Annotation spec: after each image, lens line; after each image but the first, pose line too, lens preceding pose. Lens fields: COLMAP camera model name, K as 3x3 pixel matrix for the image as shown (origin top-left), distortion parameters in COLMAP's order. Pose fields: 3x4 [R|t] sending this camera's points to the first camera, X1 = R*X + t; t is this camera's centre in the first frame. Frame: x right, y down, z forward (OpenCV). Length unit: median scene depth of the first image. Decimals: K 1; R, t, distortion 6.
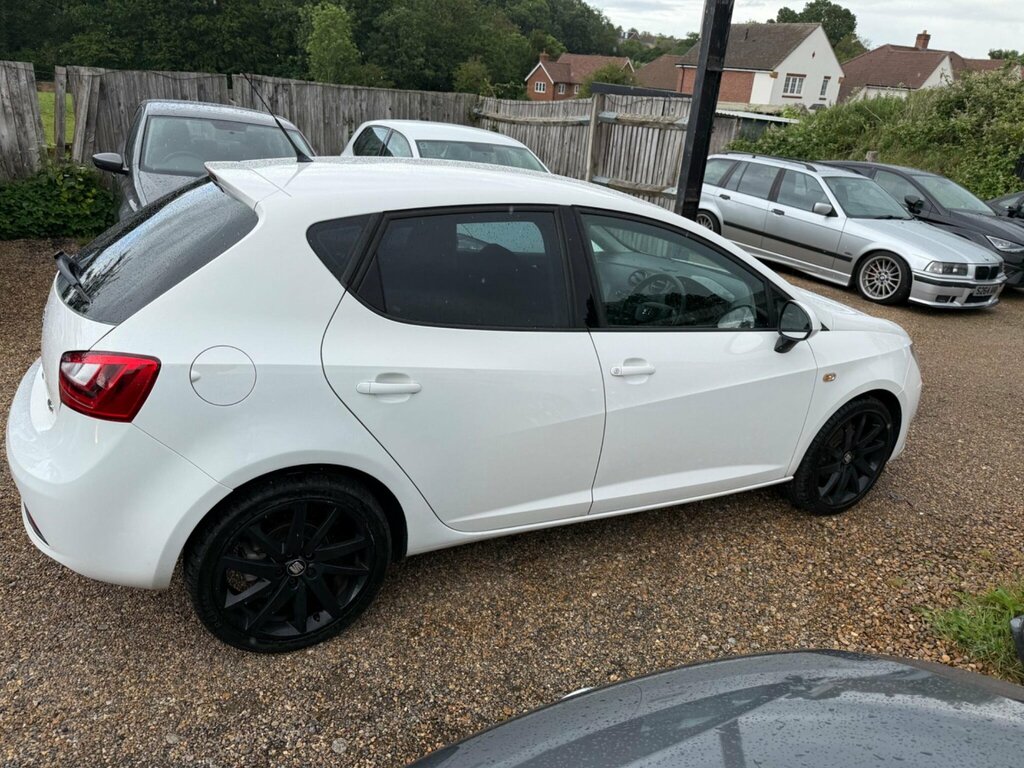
lens RADIAL K [[716.2, 0, 495.1], [0, 716.2, 386.6], [0, 0, 1]] dist [0.010204, -0.011369]
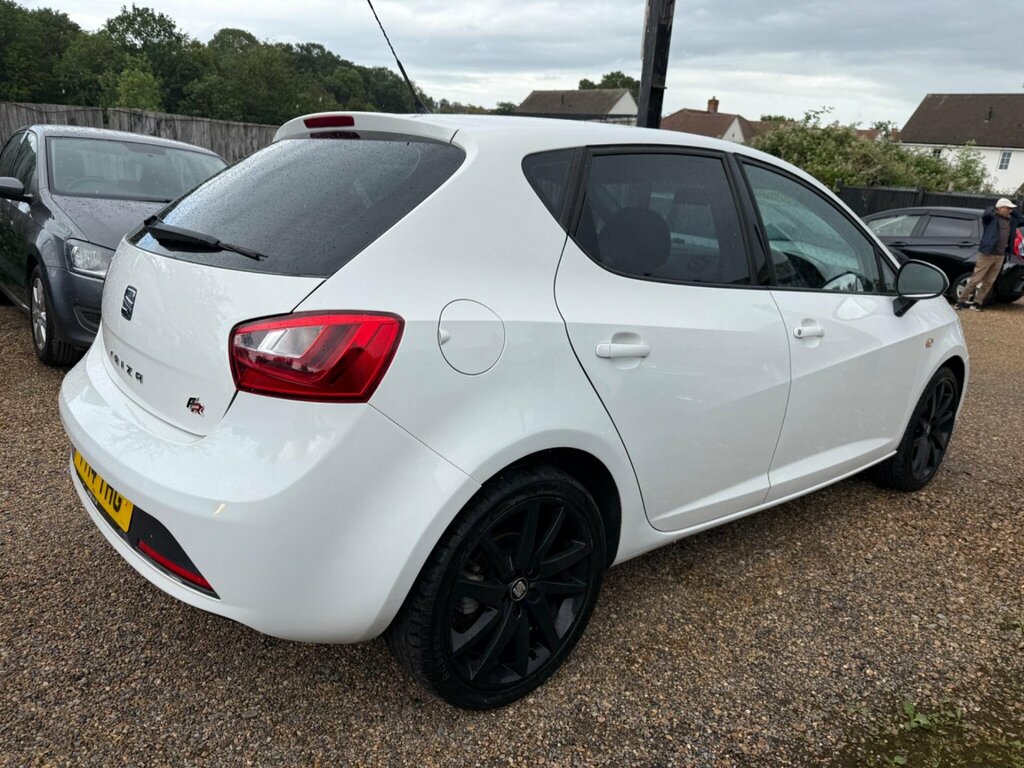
lens RADIAL K [[727.7, 0, 492.4], [0, 727.7, 388.0], [0, 0, 1]] dist [0.003719, -0.009118]
pose [[0.975420, -0.079913, 0.205353, -0.332934], [0.096282, 0.992820, -0.070978, 0.063087], [-0.198206, 0.089005, 0.976111, 0.152630]]
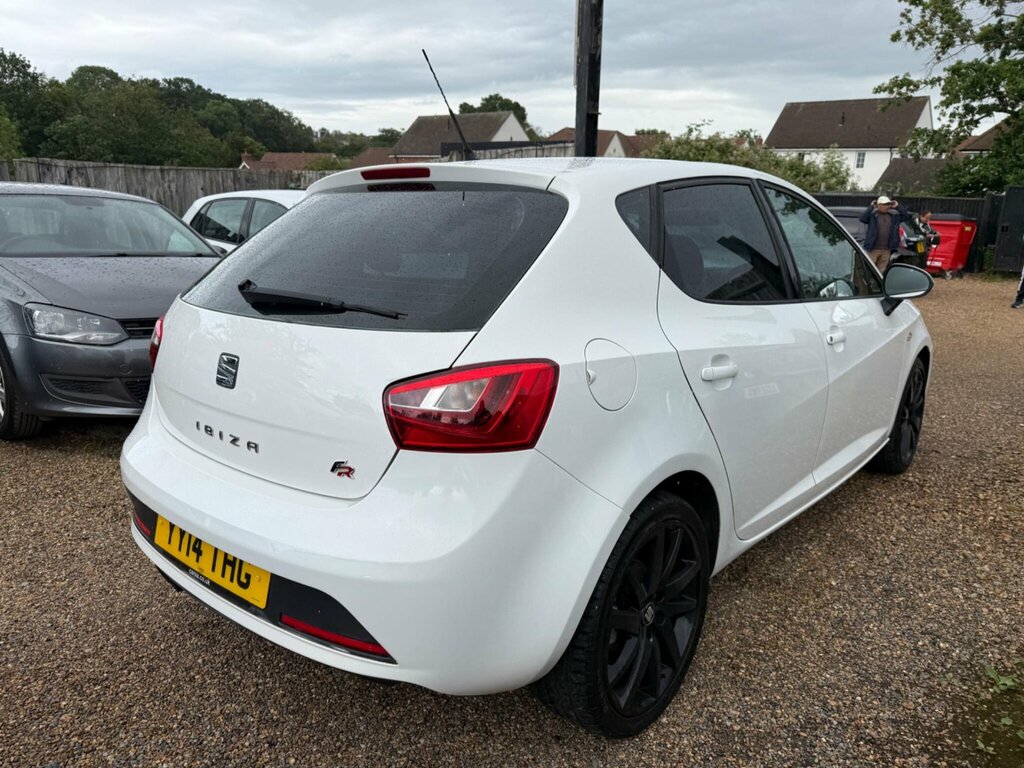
lens RADIAL K [[727.4, 0, 500.6], [0, 727.4, 384.7], [0, 0, 1]] dist [0.007863, -0.012764]
pose [[0.927260, -0.163156, 0.337001, -0.491927], [0.202081, 0.975794, -0.083606, 0.025380], [-0.315203, 0.145626, 0.937785, 0.179625]]
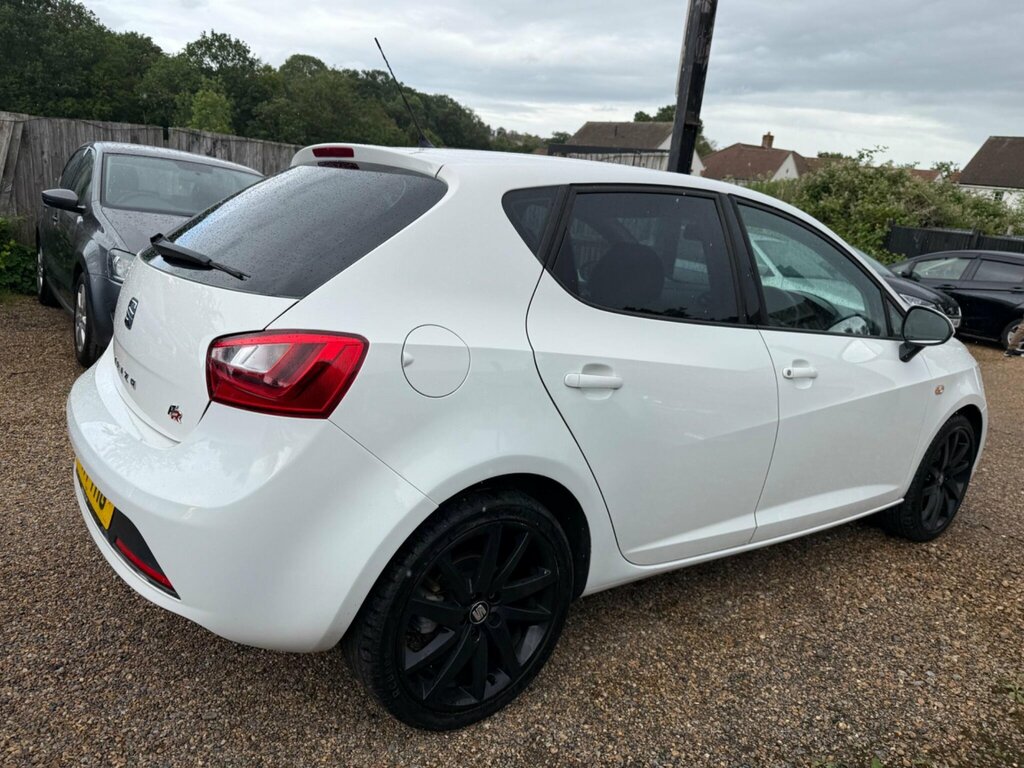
lens RADIAL K [[726.5, 0, 486.9], [0, 726.5, 370.4], [0, 0, 1]] dist [0.000992, -0.006485]
pose [[0.989330, -0.018087, 0.144564, -0.279853], [0.037037, 0.990889, -0.129492, 0.066334], [-0.140904, 0.133464, 0.980986, 0.126604]]
